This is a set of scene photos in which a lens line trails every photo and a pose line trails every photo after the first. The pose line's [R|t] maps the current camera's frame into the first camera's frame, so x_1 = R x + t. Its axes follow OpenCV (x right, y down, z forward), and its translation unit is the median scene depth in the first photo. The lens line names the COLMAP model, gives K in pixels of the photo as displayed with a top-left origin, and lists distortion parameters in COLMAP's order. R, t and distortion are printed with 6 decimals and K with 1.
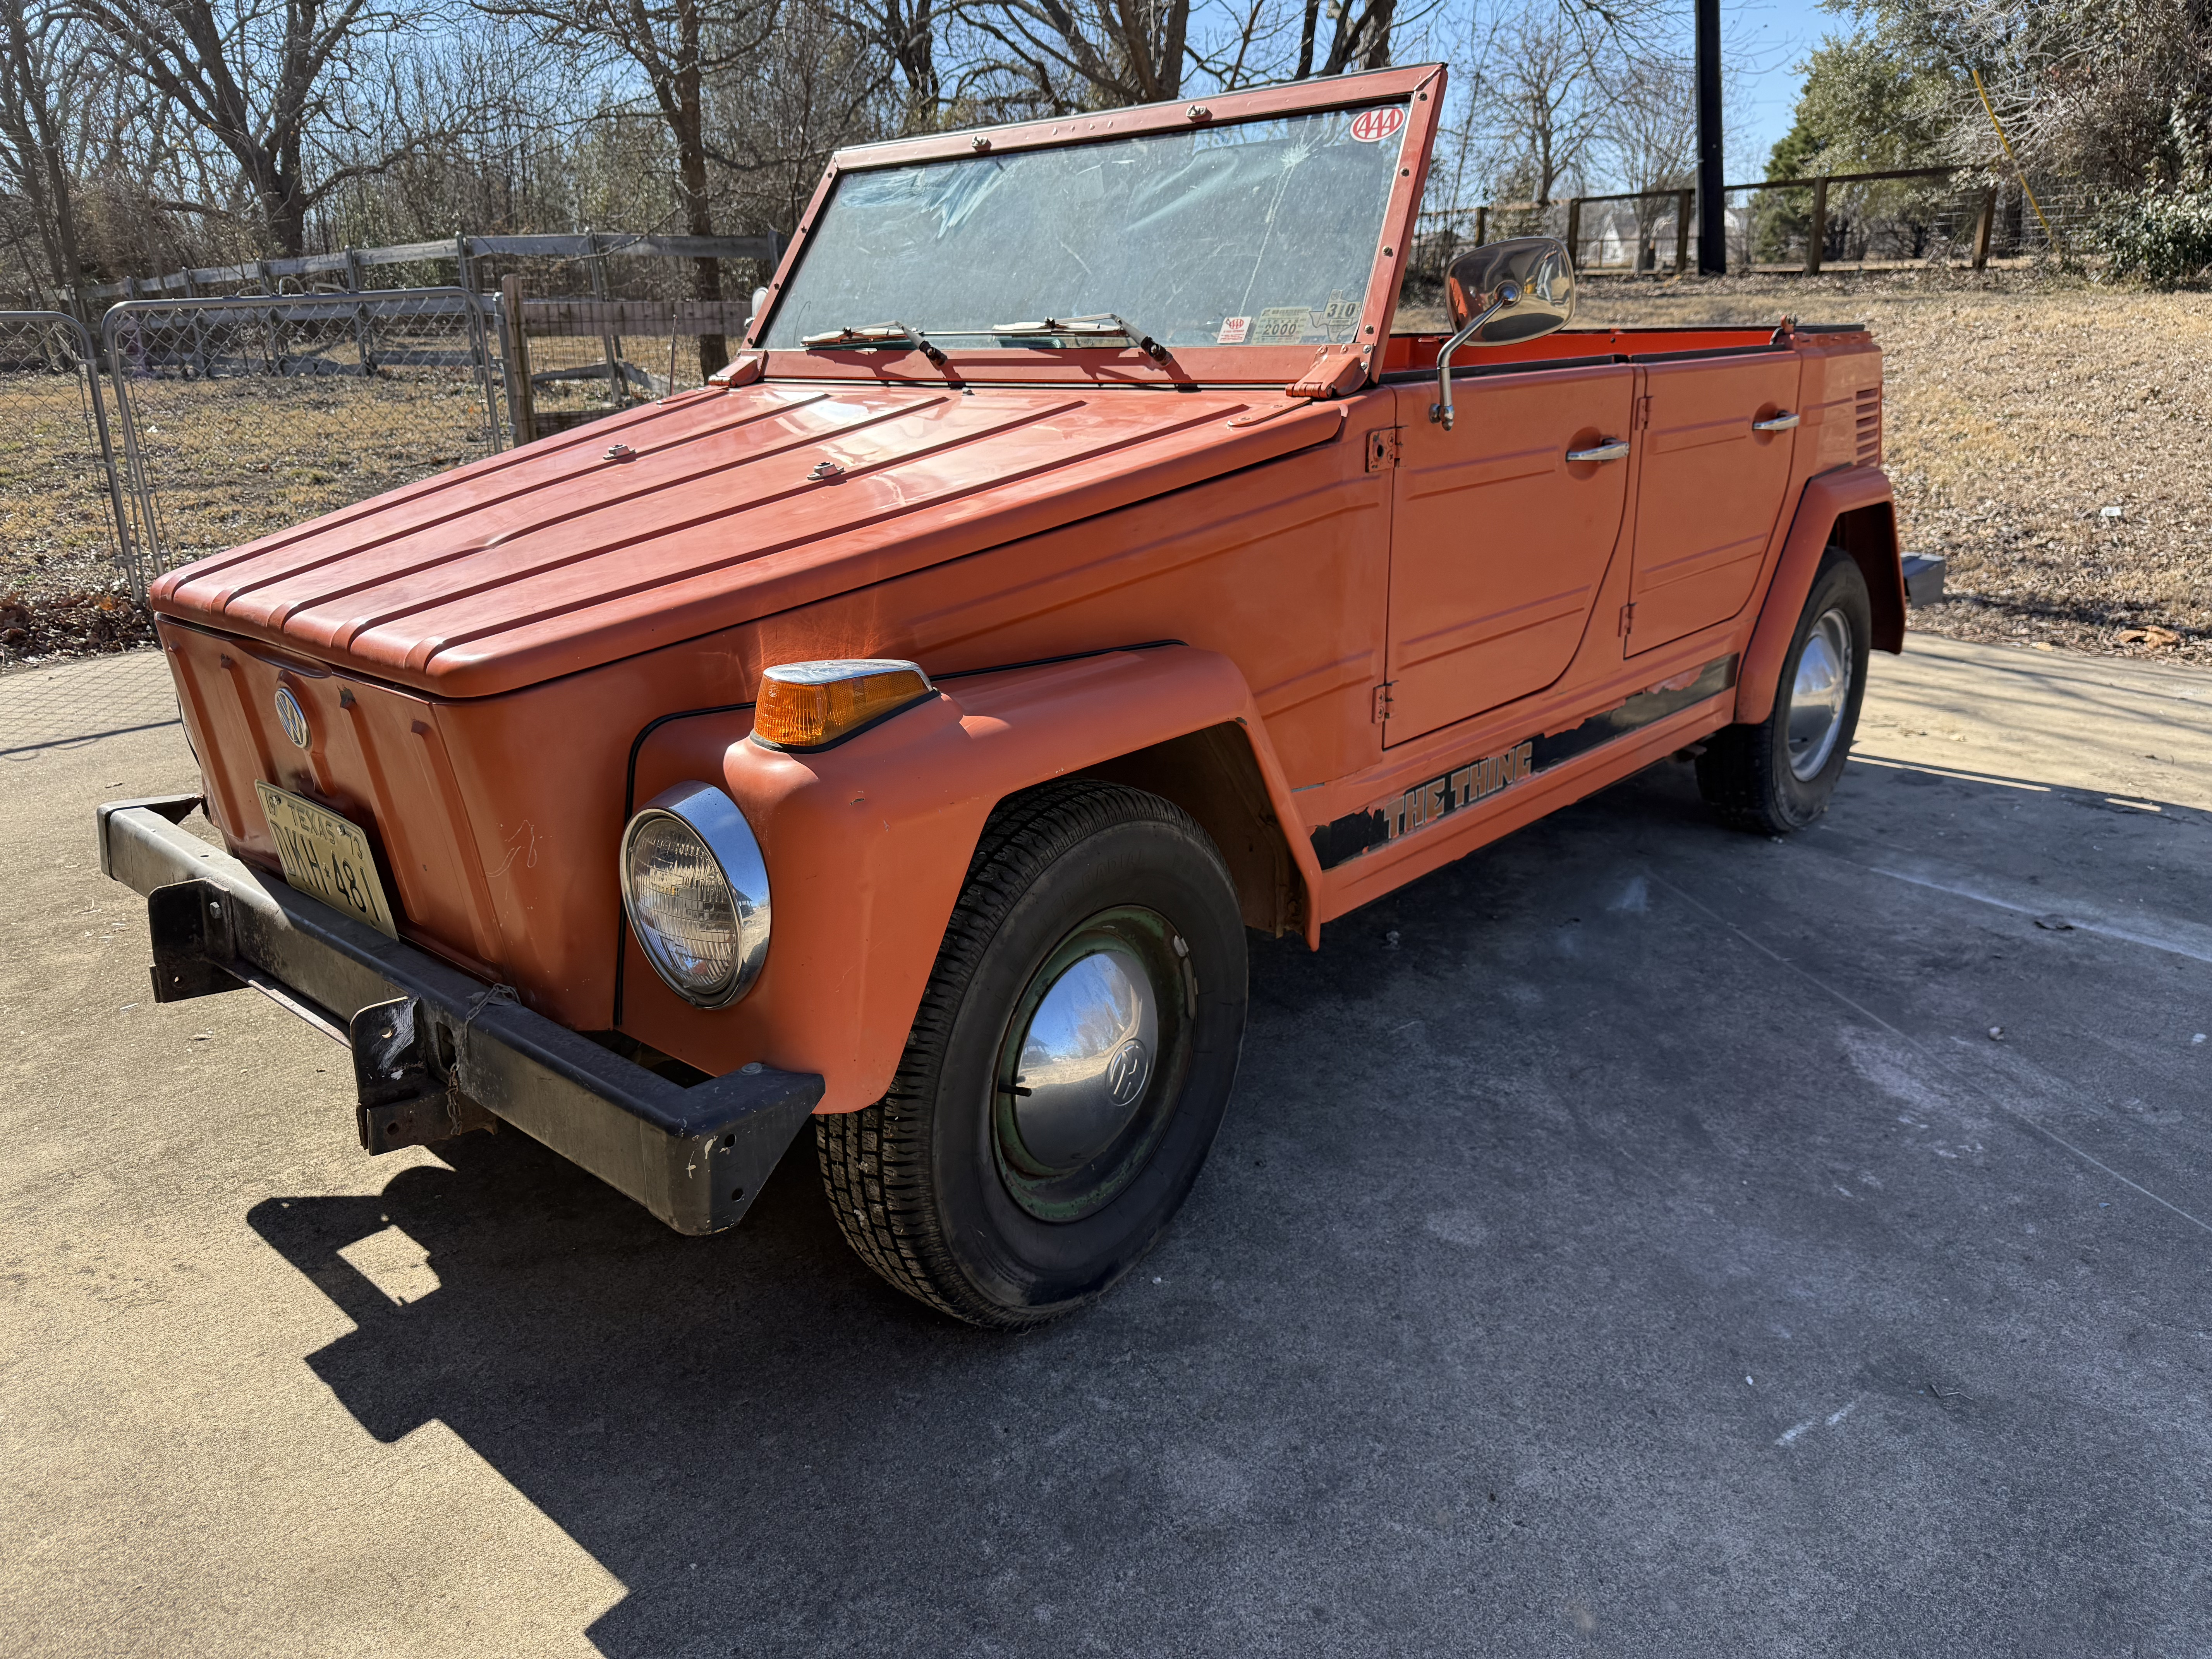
lens RADIAL K [[1564.1, 0, 1111.4], [0, 1564.1, 840.5], [0, 0, 1]] dist [-0.006321, -0.001933]
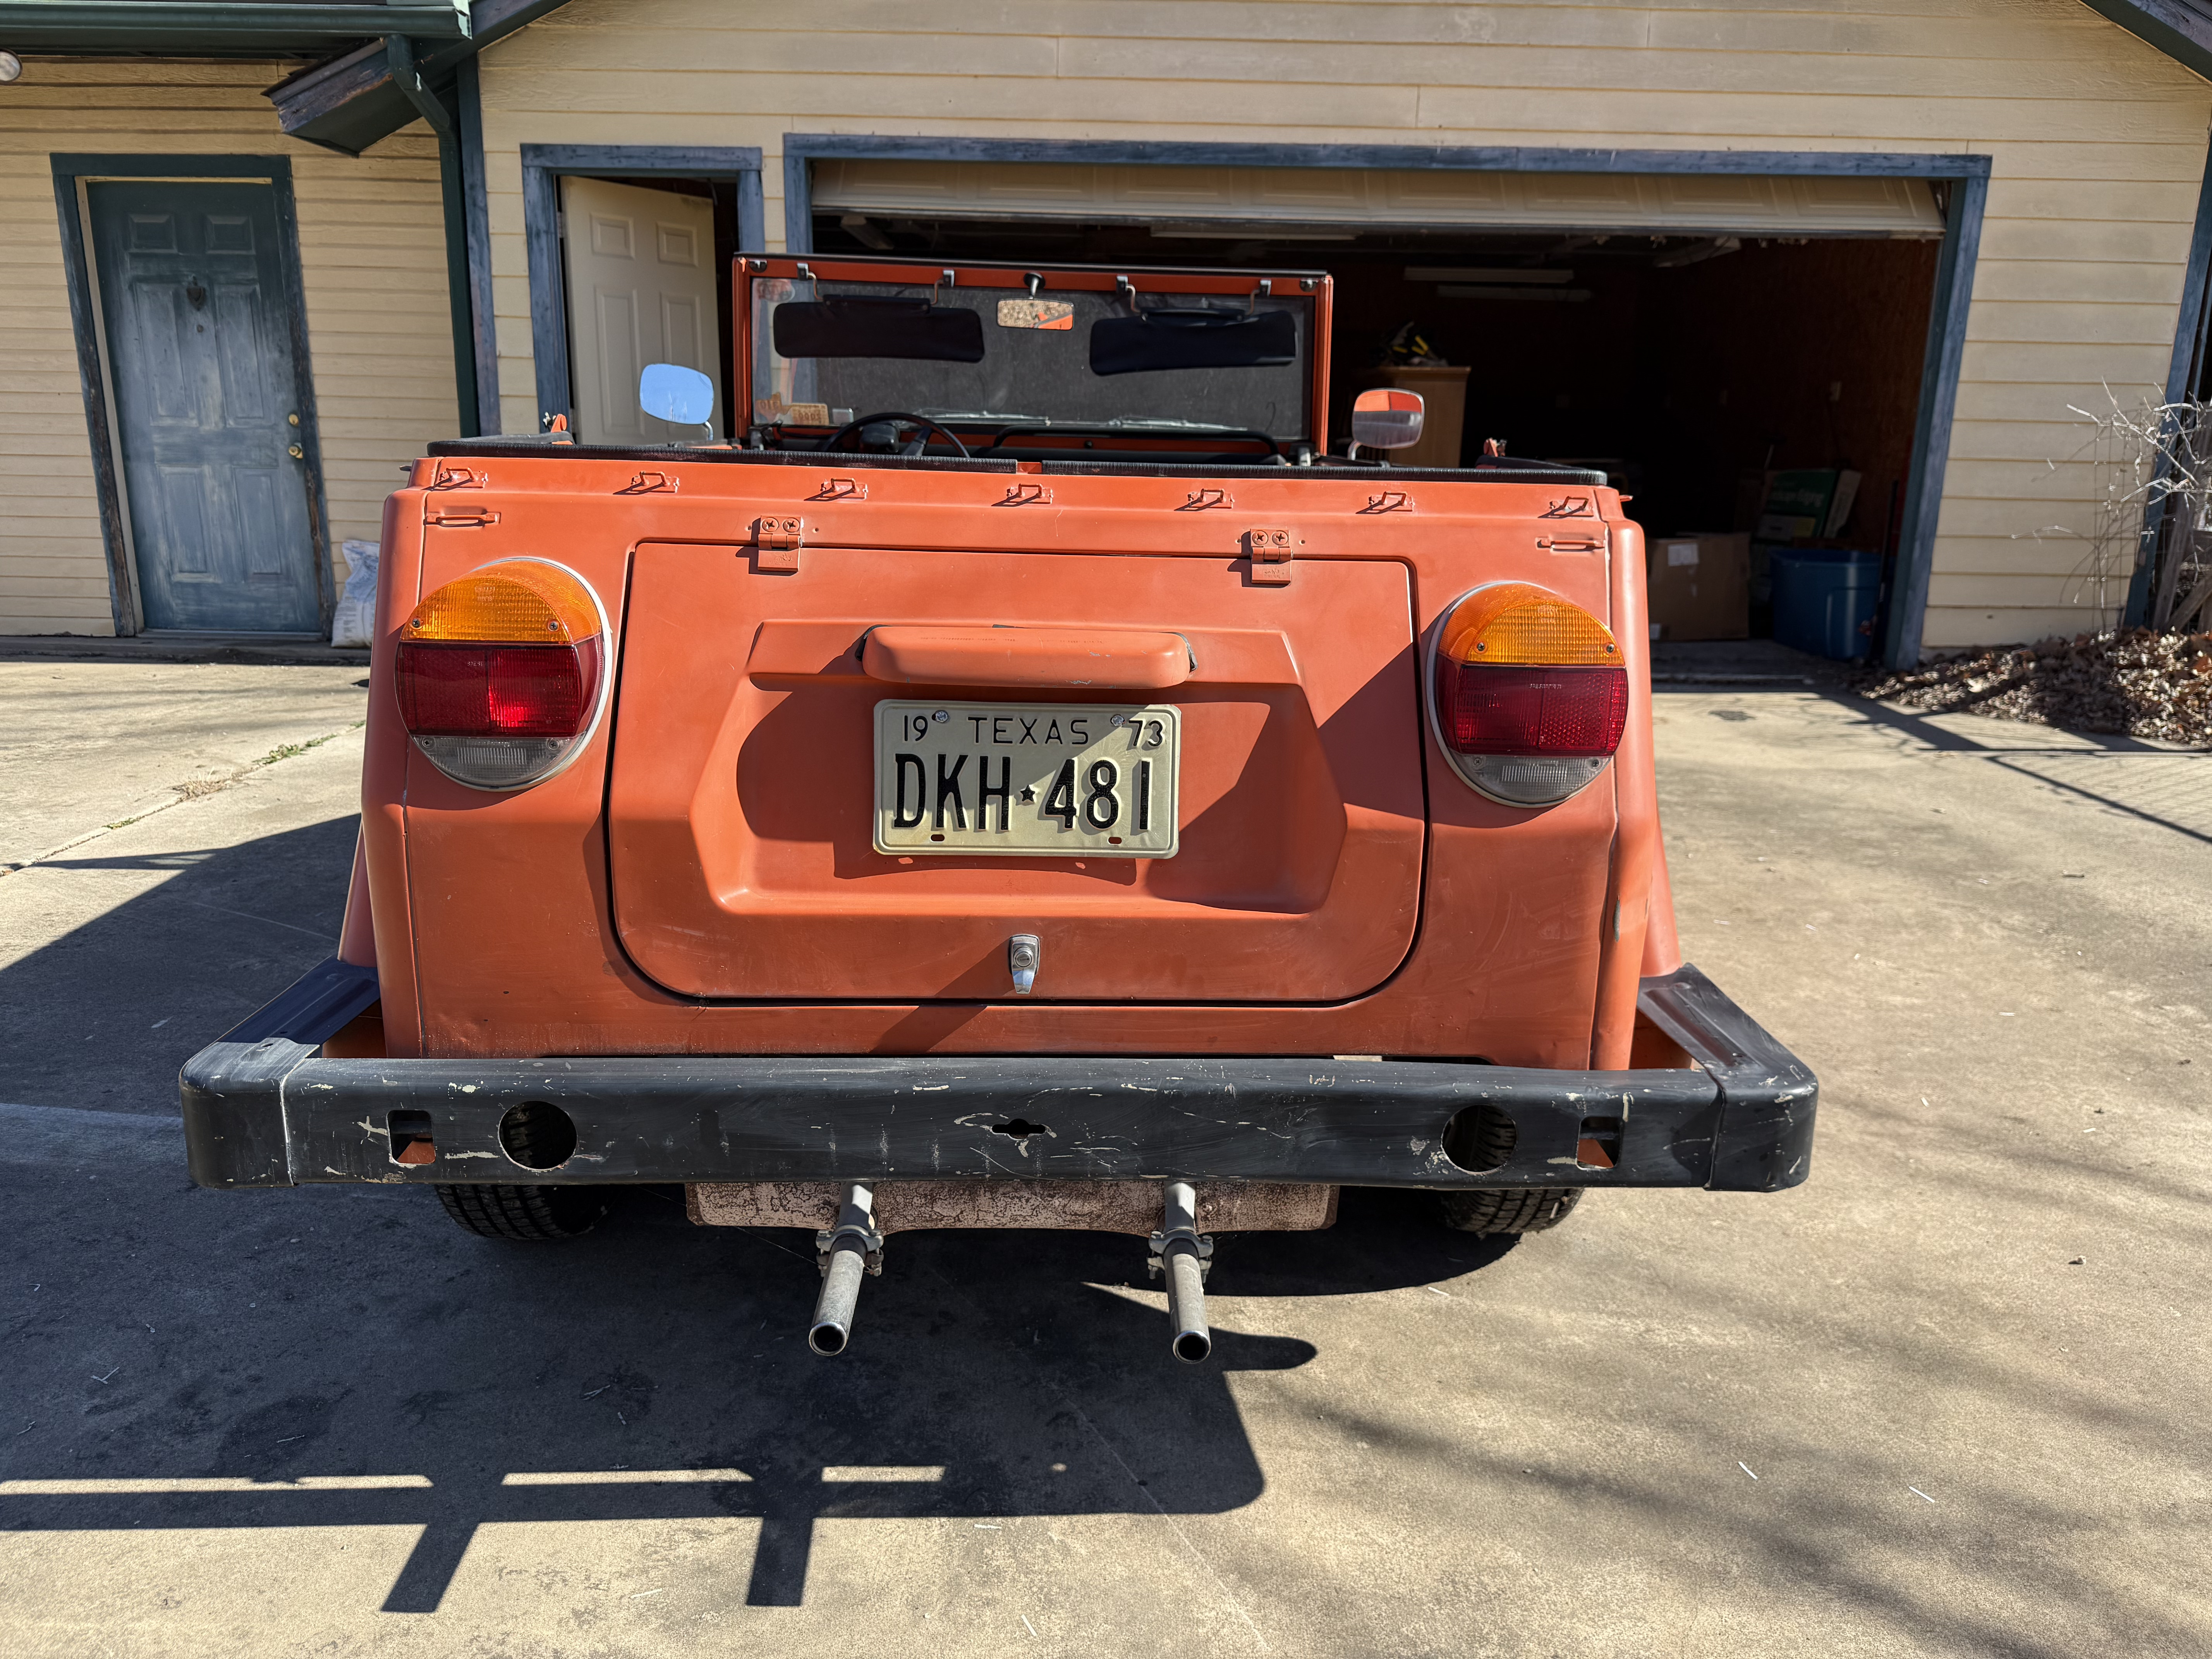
lens RADIAL K [[1564.9, 0, 1117.6], [0, 1564.9, 826.8], [0, 0, 1]] dist [-0.005629, -0.000740]
pose [[-0.705840, 0.186609, -0.683350, 0.933490], [-0.231367, 0.851039, 0.471384, -0.689489], [0.669521, 0.490826, -0.557522, 1.997724]]
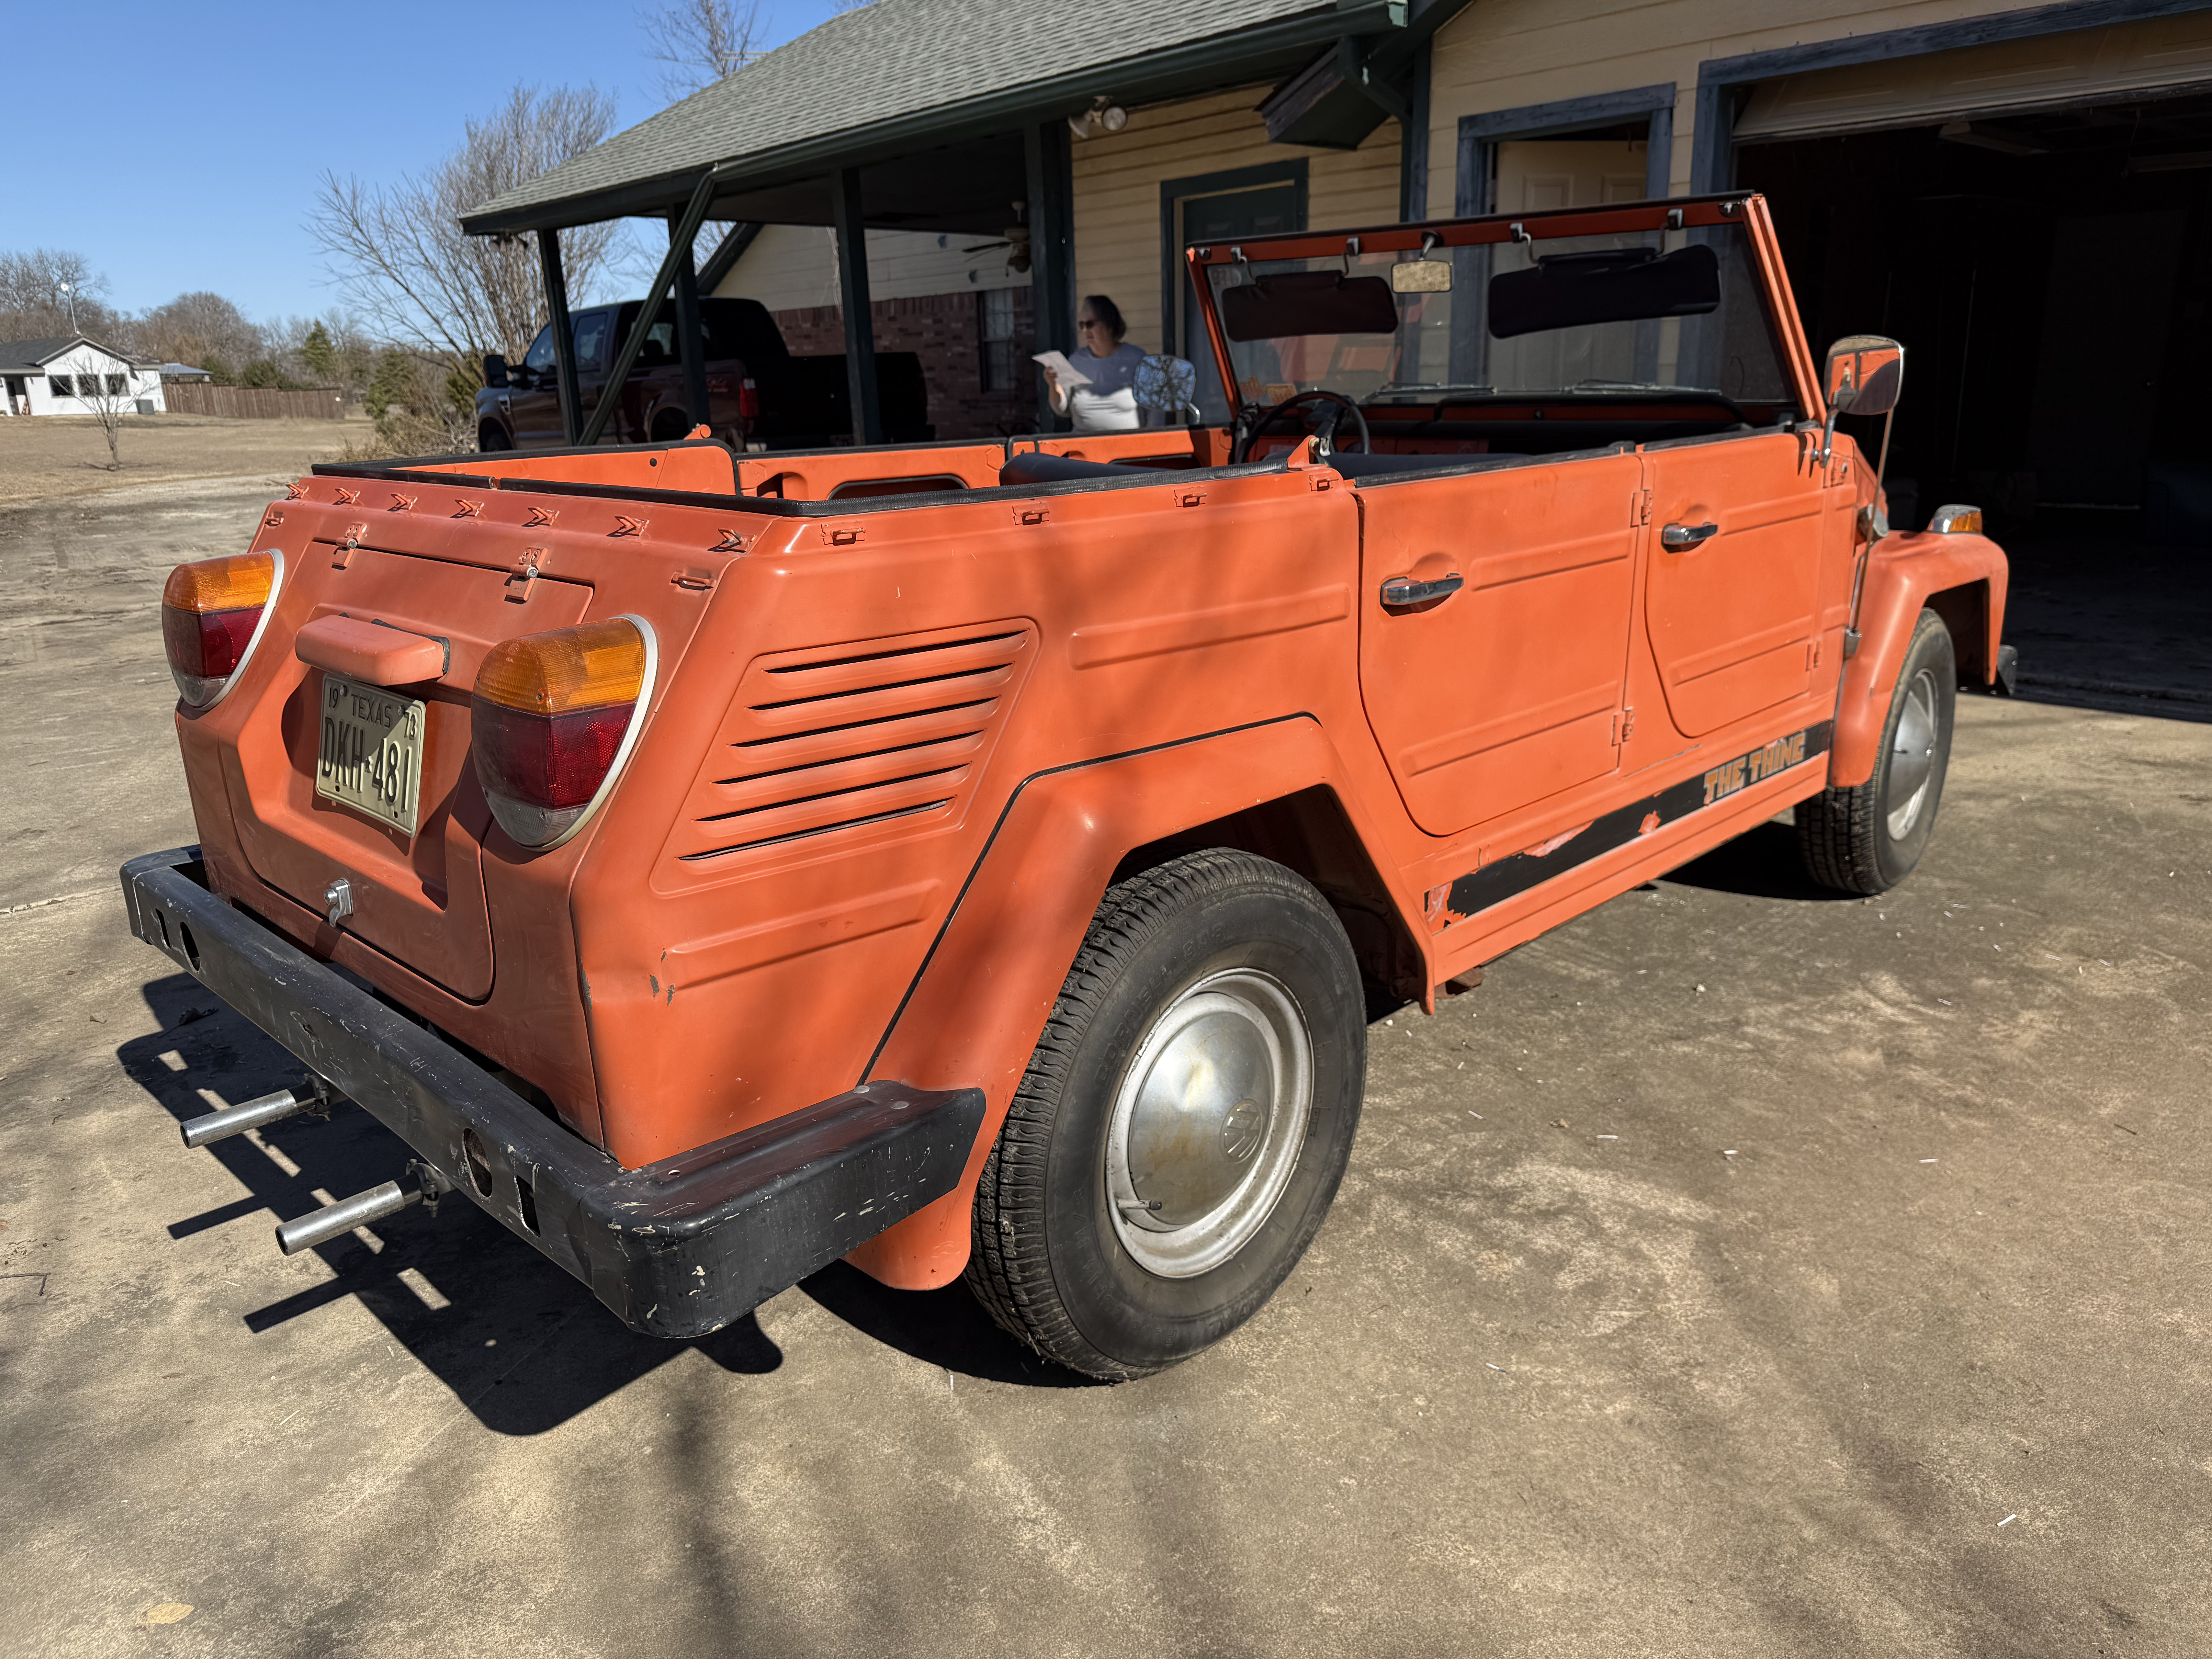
lens RADIAL K [[1564.1, 0, 1111.4], [0, 1564.1, 840.5], [0, 0, 1]] dist [-0.006321, -0.001933]
pose [[-0.998135, 0.038316, 0.047515, 0.189781], [0.058765, 0.813707, 0.578298, -0.773758], [-0.016505, 0.580011, -0.814441, 2.227650]]
